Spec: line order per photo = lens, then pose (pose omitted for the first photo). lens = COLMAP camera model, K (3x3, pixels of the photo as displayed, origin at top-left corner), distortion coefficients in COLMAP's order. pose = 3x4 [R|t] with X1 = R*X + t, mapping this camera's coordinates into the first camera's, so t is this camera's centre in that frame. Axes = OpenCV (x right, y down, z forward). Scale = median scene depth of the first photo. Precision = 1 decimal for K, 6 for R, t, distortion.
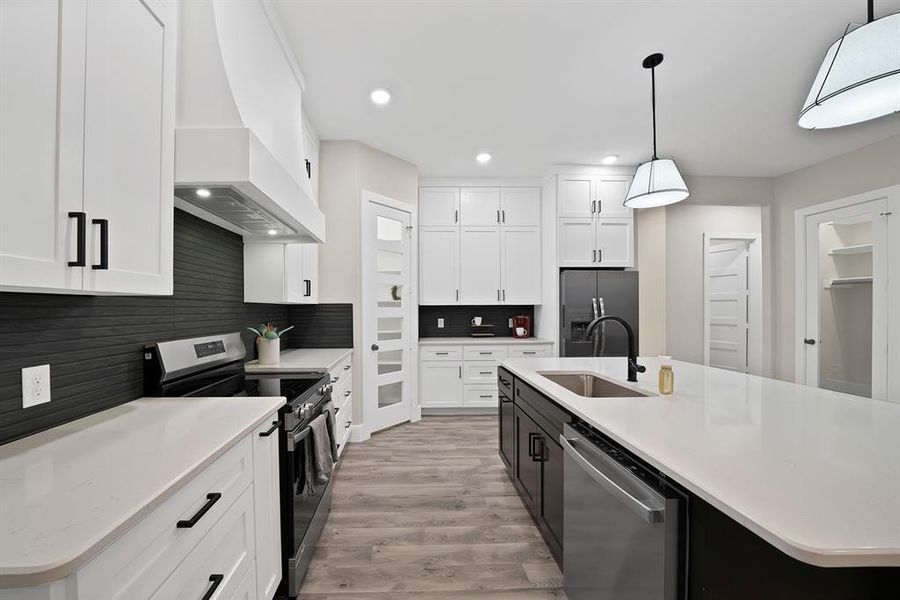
lens RADIAL K [[327.4, 0, 414.9], [0, 327.4, 309.9], [0, 0, 1]] dist [-0.021858, -0.000071]
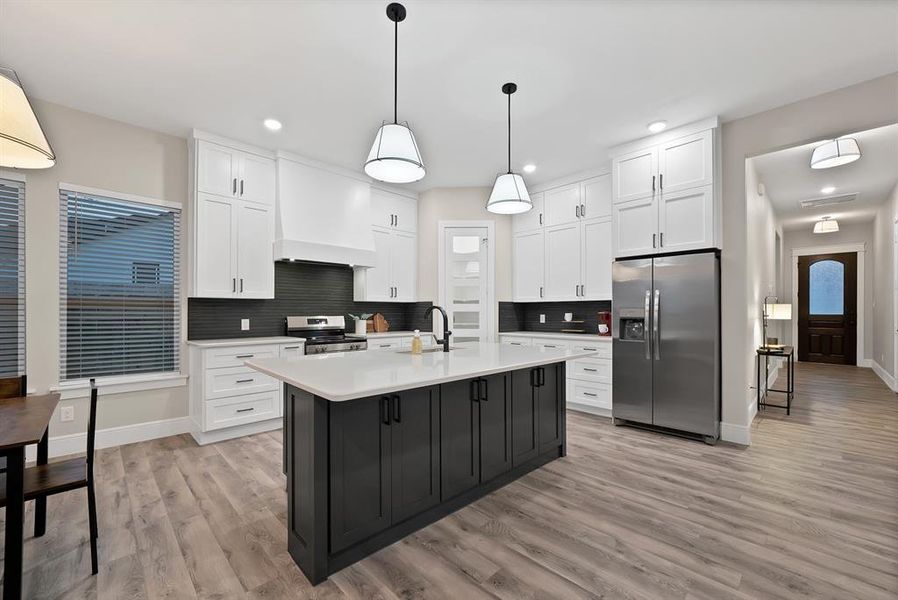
lens RADIAL K [[363.4, 0, 458.2], [0, 363.4, 310.9], [0, 0, 1]] dist [-0.006465, -0.000029]
pose [[0.694614, 0.001672, -0.719380, 0.908936], [-0.004212, 0.999990, -0.001742, 0.021319], [0.719370, 0.004240, 0.694614, -0.029307]]
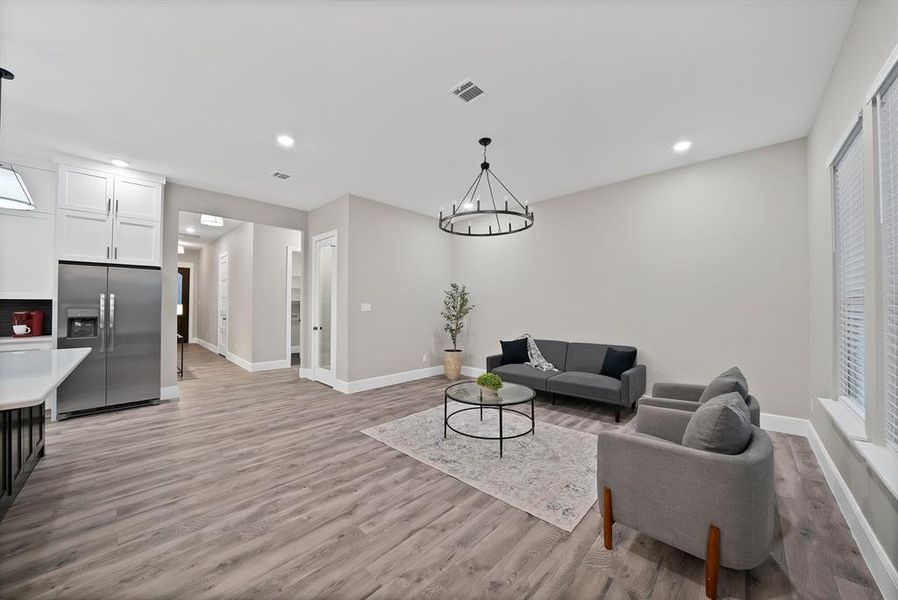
lens RADIAL K [[322.4, 0, 435.3], [0, 322.4, 298.1], [0, 0, 1]] dist [-0.020155, 0.000465]
pose [[0.717570, 0.021767, 0.696146, 0.624453], [-0.003490, 0.999611, -0.027658, 0.001056], [-0.696478, 0.017417, 0.717367, -0.438624]]
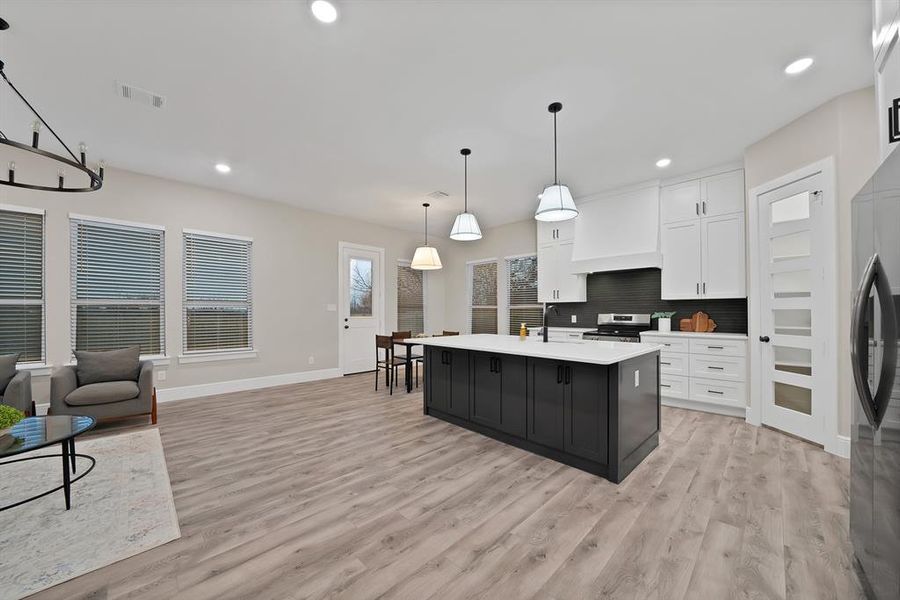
lens RADIAL K [[323.1, 0, 442.7], [0, 323.1, 311.2], [0, 0, 1]] dist [-0.020155, 0.000465]
pose [[-0.731299, 0.005091, -0.682038, 1.132094], [0.004635, 0.999986, 0.002495, 0.020864], [0.682041, -0.001337, -0.731312, 0.940128]]
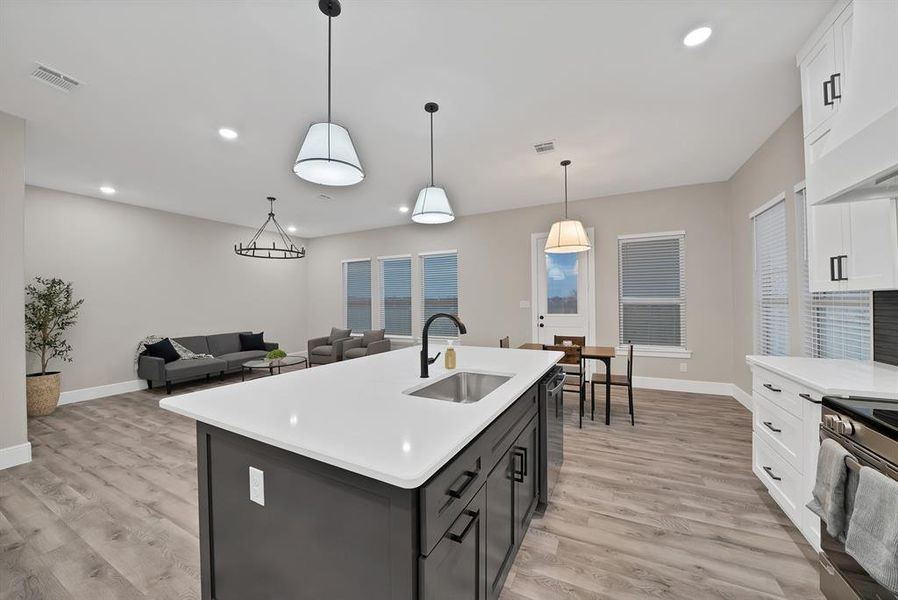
lens RADIAL K [[322.4, 0, 455.7], [0, 322.4, 299.4], [0, 0, 1]] dist [-0.020155, 0.000465]
pose [[-0.888507, 0.022802, 0.458295, 0.061752], [0.017949, 0.999727, -0.014943, 0.000799], [-0.458511, -0.005051, -0.888674, 0.906711]]
